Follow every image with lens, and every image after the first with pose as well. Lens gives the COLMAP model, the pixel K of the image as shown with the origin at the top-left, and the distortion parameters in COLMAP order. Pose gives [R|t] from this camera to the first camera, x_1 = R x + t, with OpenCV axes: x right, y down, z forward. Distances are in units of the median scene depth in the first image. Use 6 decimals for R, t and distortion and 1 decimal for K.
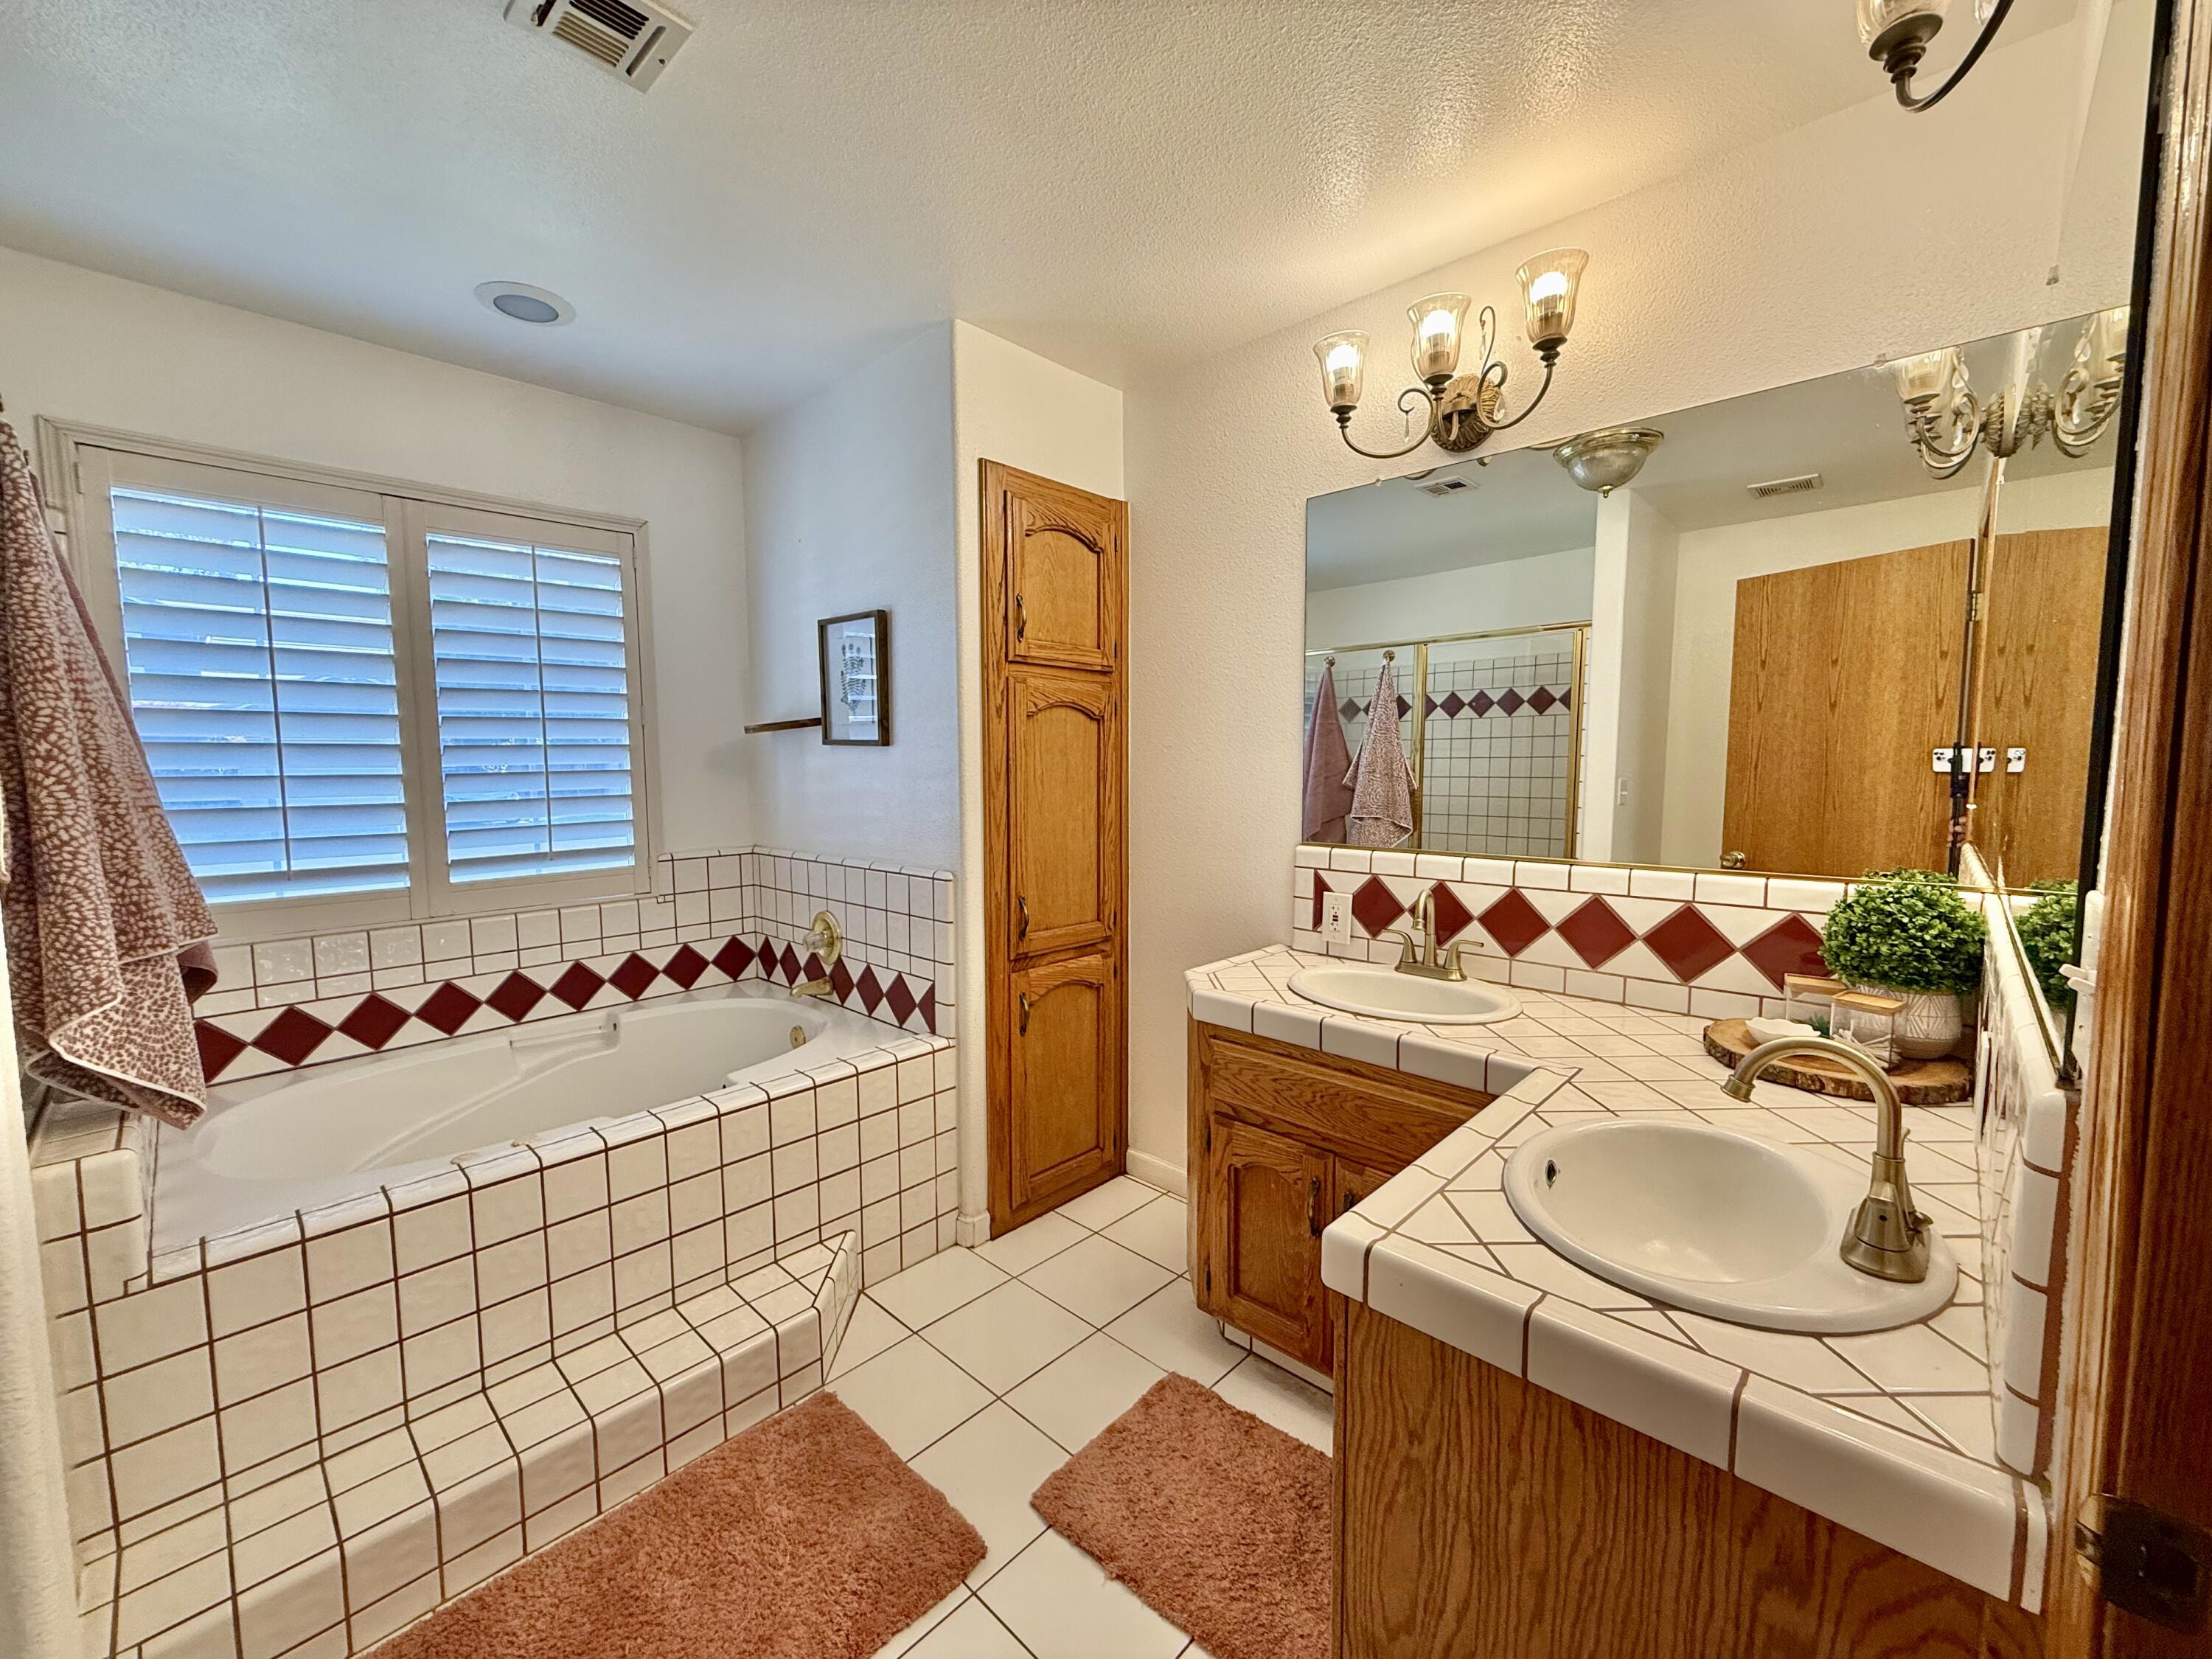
lens RADIAL K [[885.5, 0, 1118.3], [0, 885.5, 813.0], [0, 0, 1]] dist [-0.001636, 0.000055]
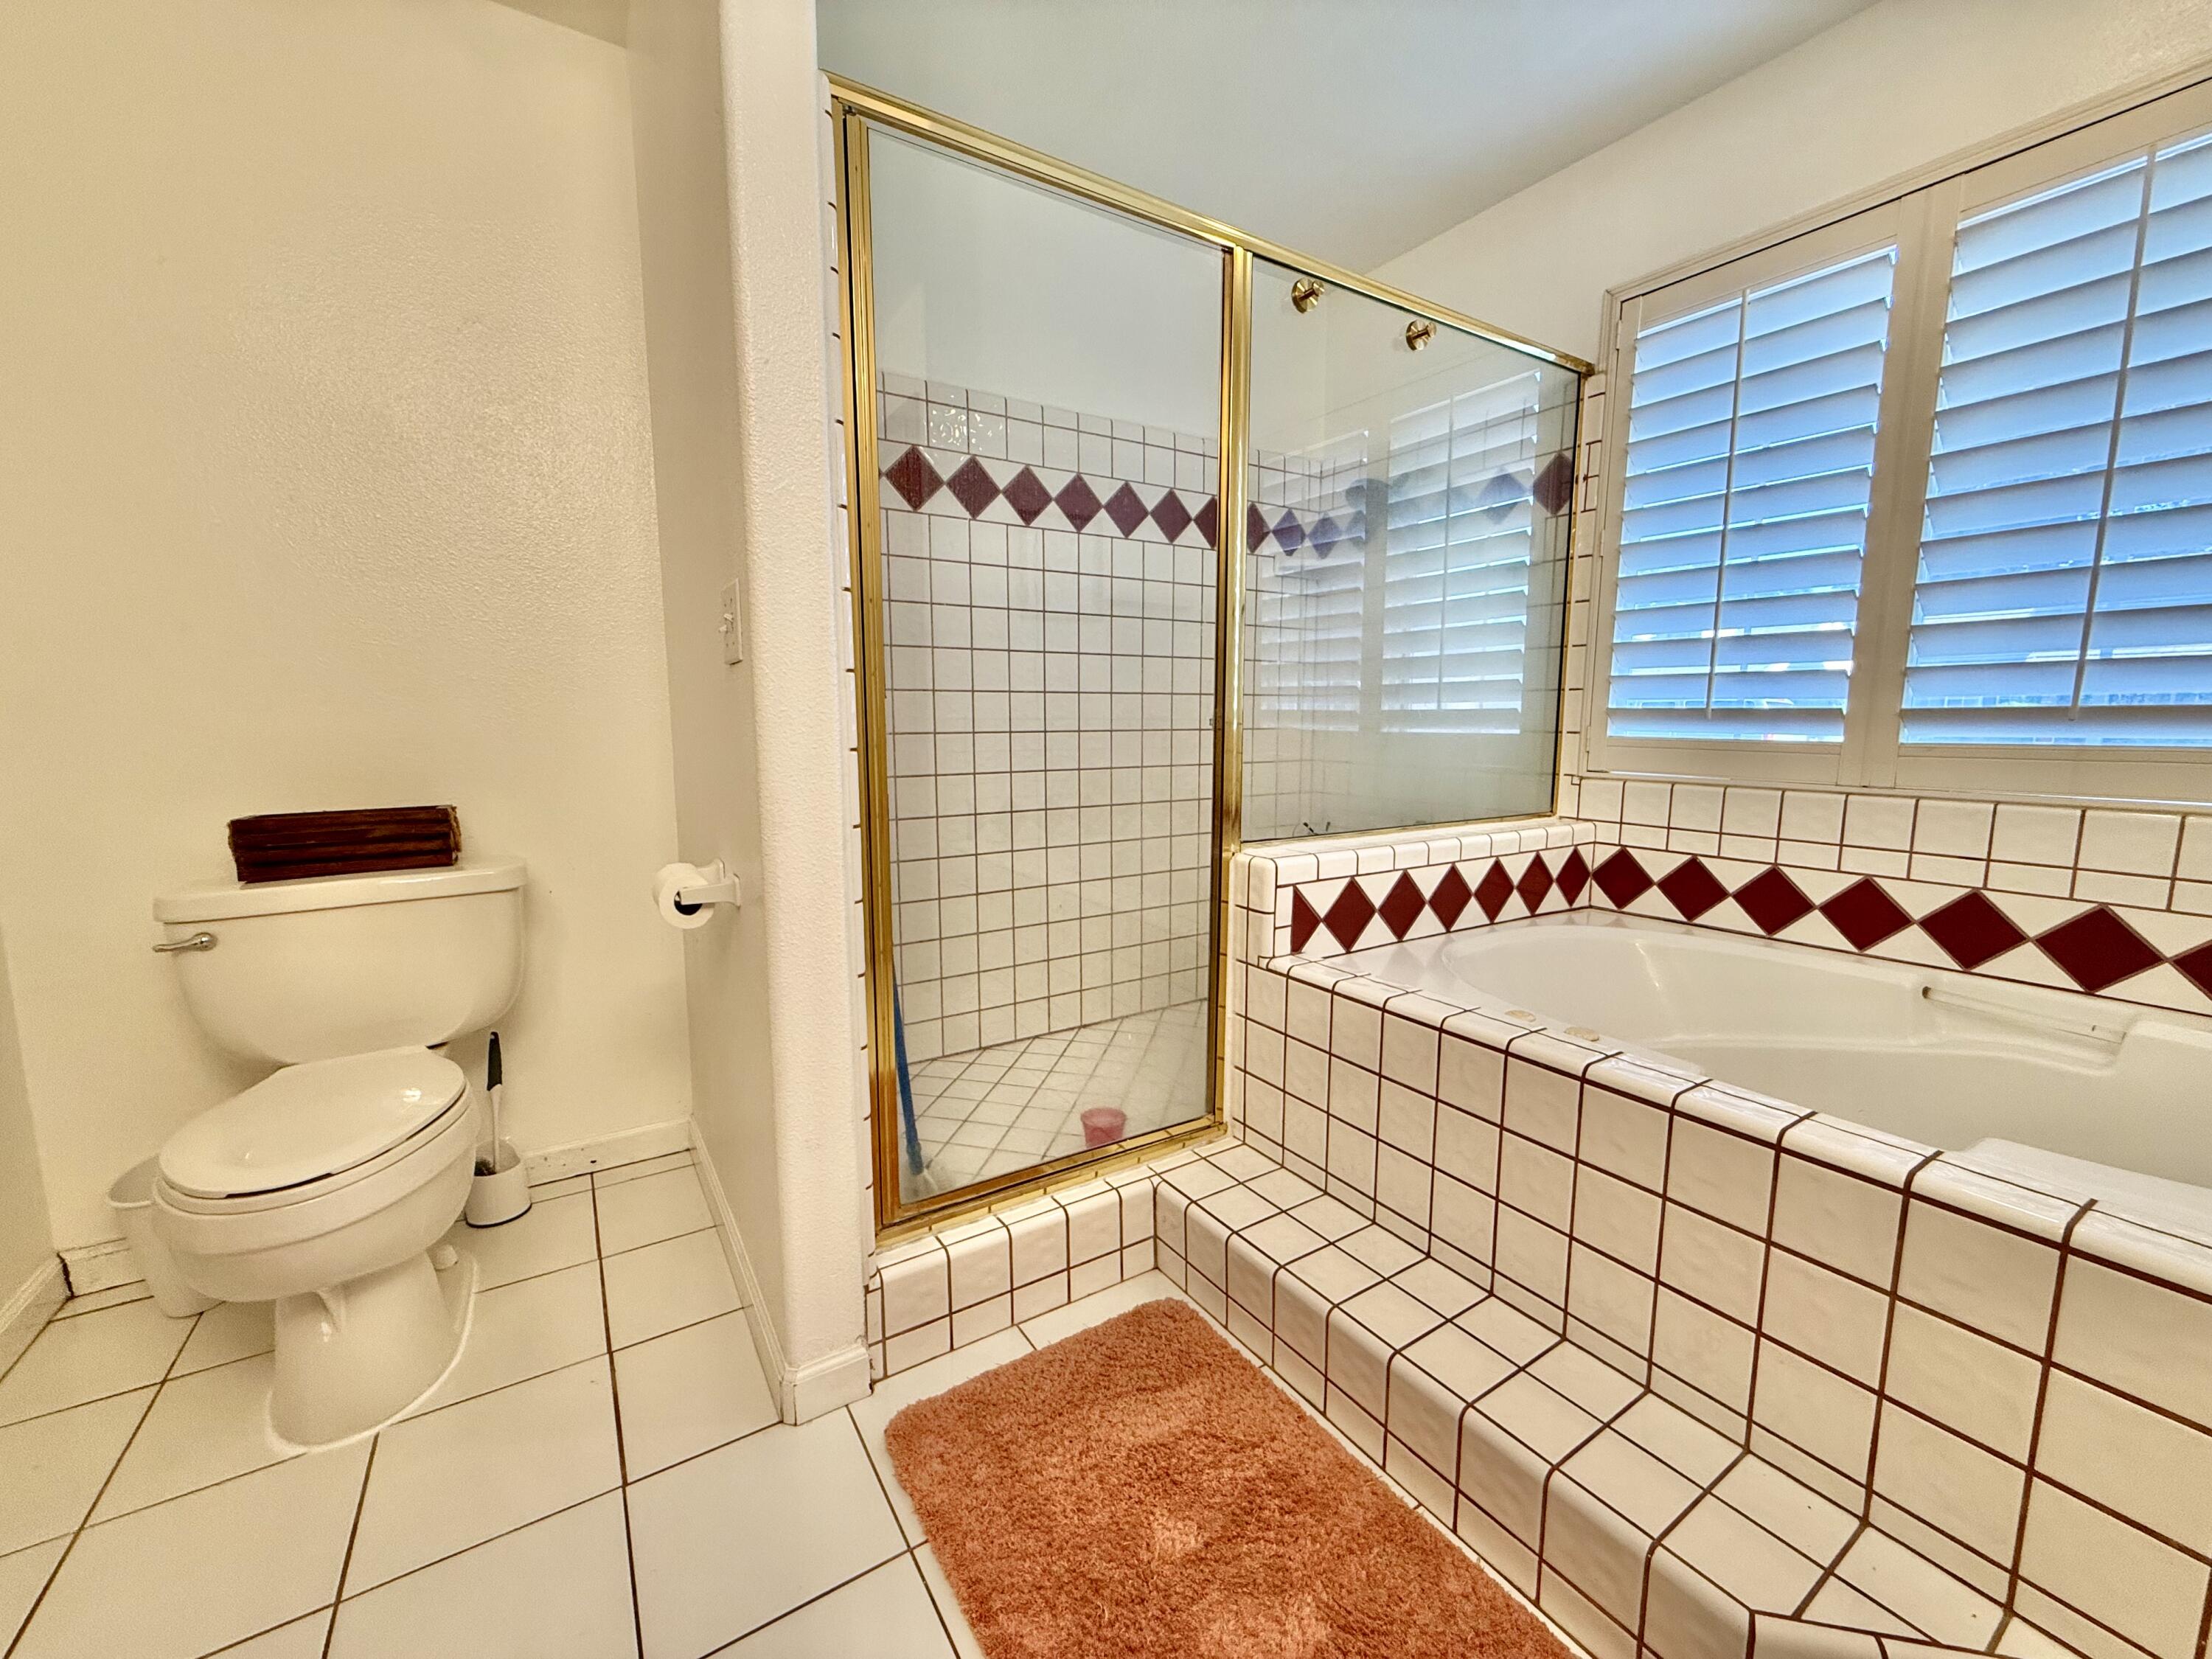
lens RADIAL K [[885.5, 0, 1095.8], [0, 885.5, 832.4], [0, 0, 1]] dist [-0.001636, 0.000055]
pose [[-0.270523, 0.131602, -0.953676, 0.102182], [-0.058884, 0.986496, 0.152834, 0.078928], [0.960911, 0.097501, -0.259121, 0.566681]]
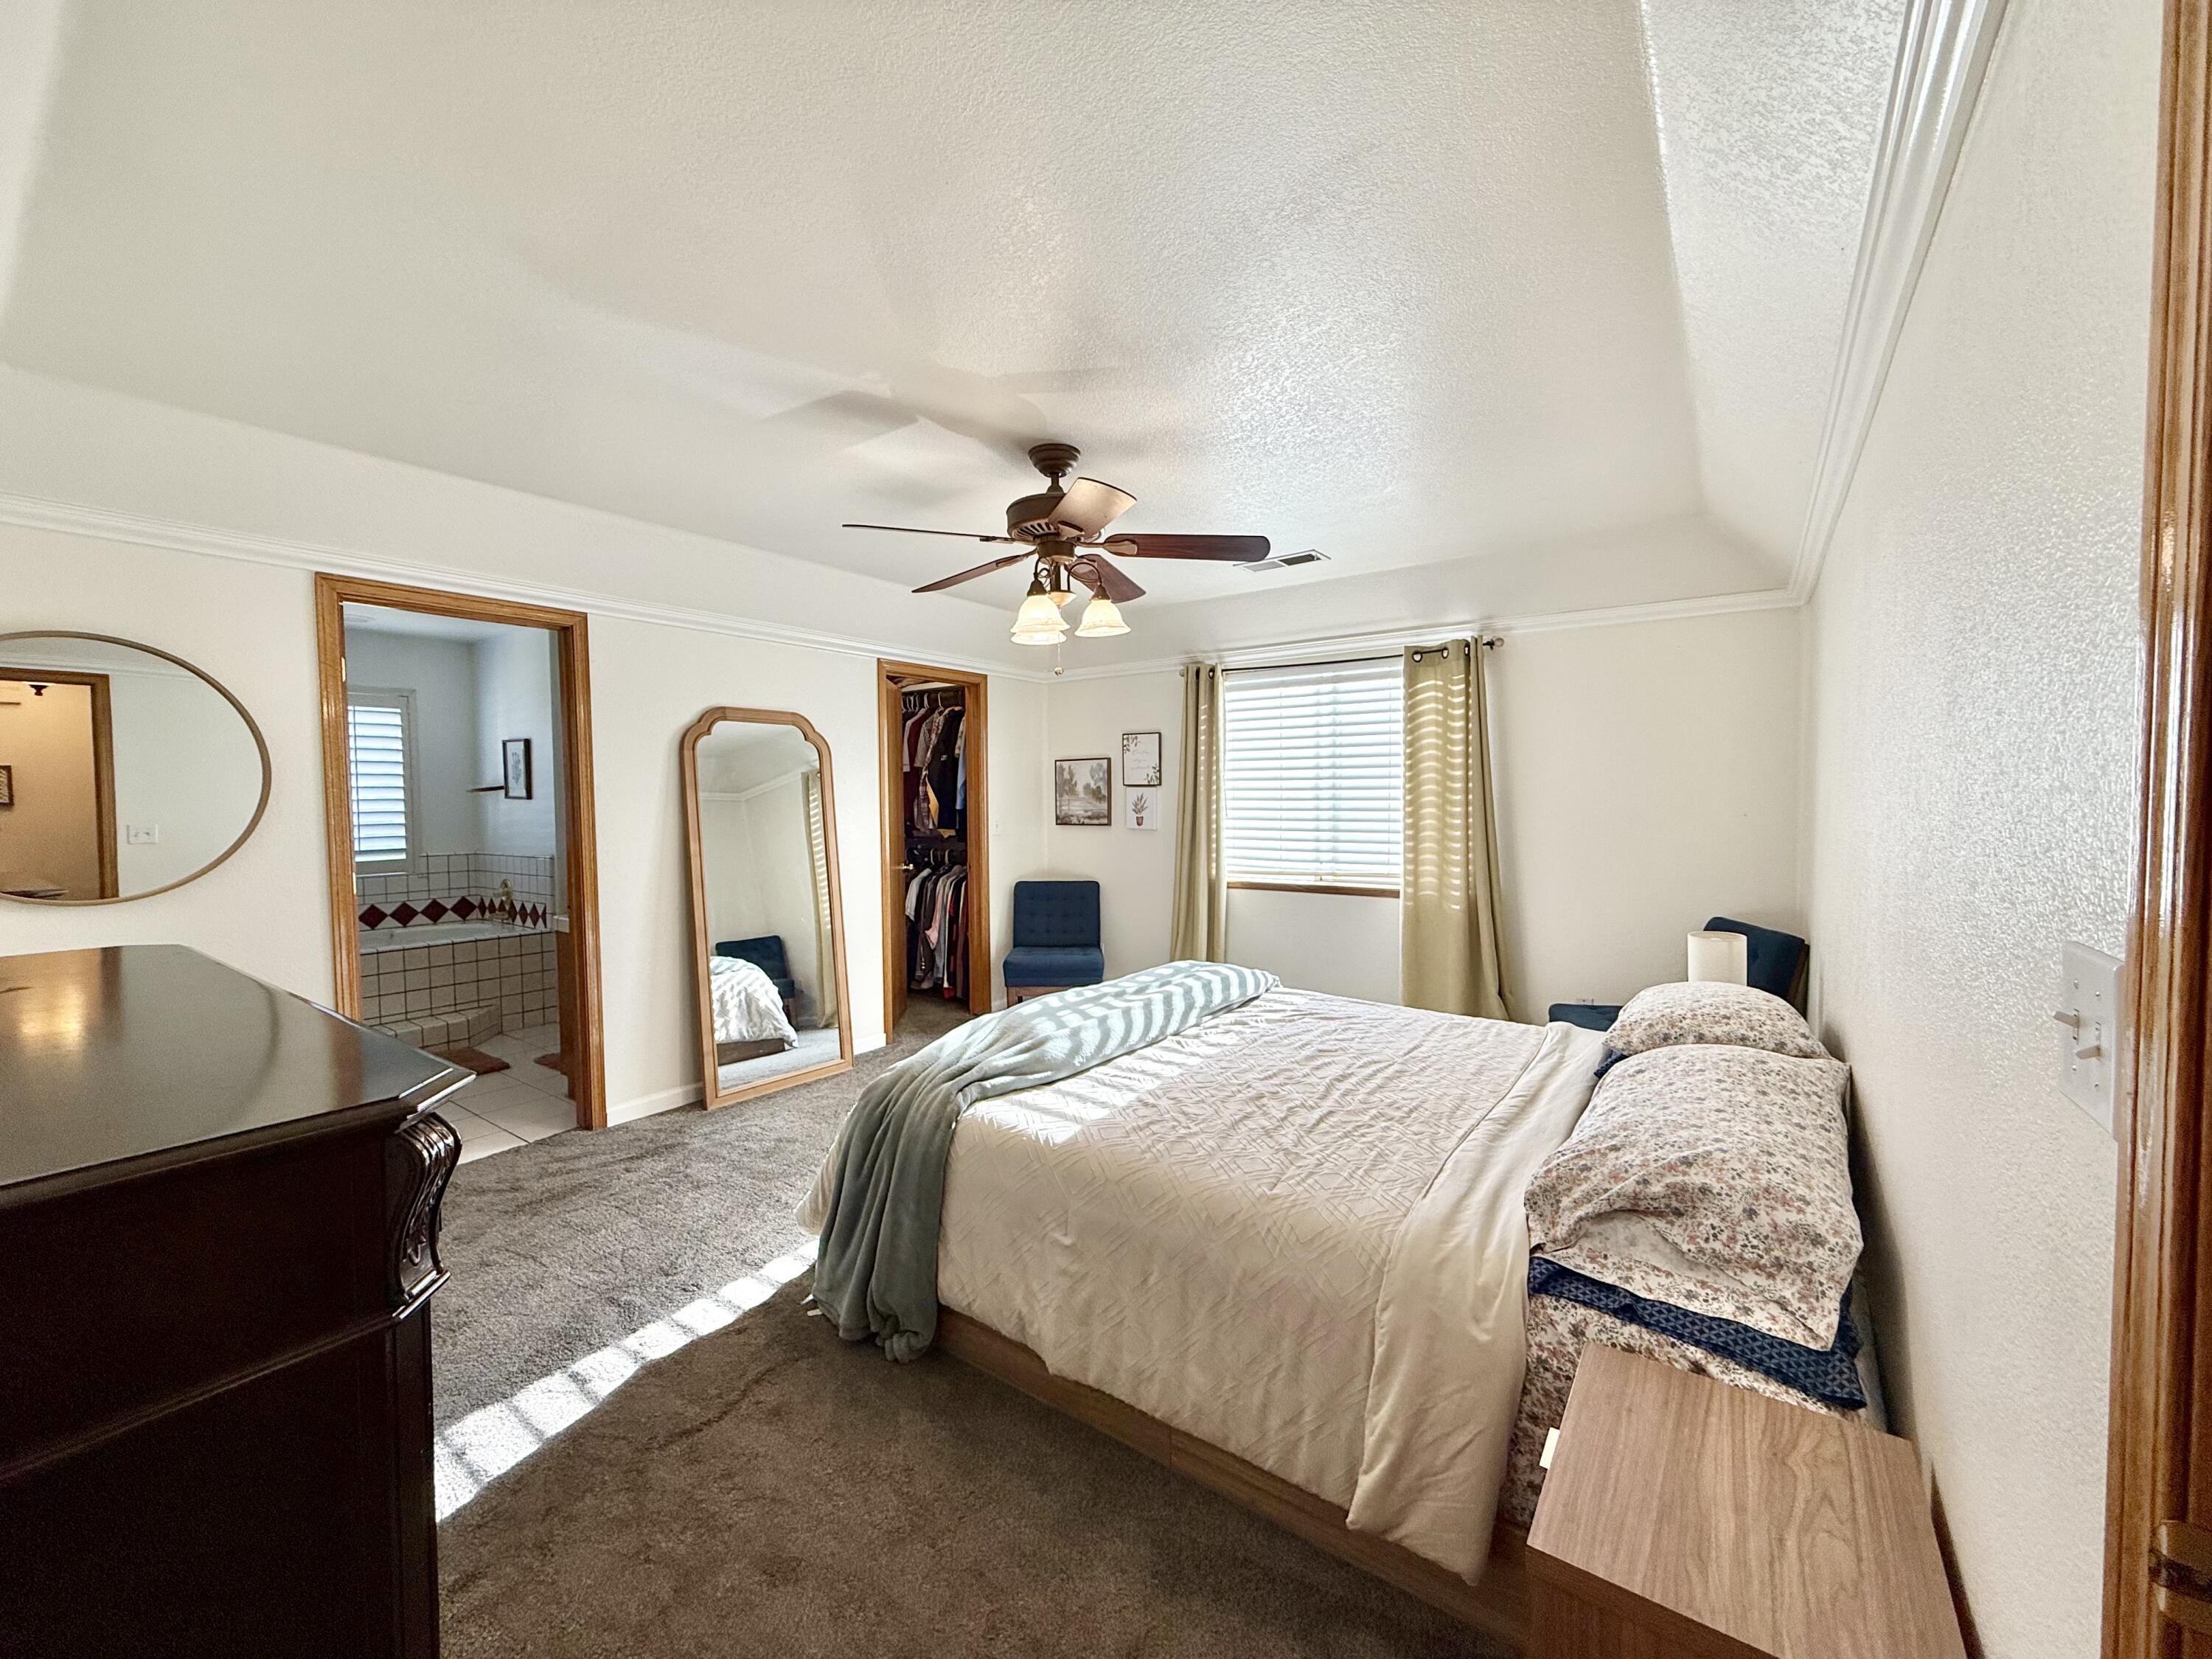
lens RADIAL K [[885.5, 0, 1123.1], [0, 885.5, 820.3], [0, 0, 1]] dist [-0.001636, 0.000055]
pose [[0.991552, -0.006486, 0.129548, 0.918980], [0.012138, 0.999006, -0.042887, 0.088758], [-0.129141, 0.044097, 0.990645, -1.368637]]
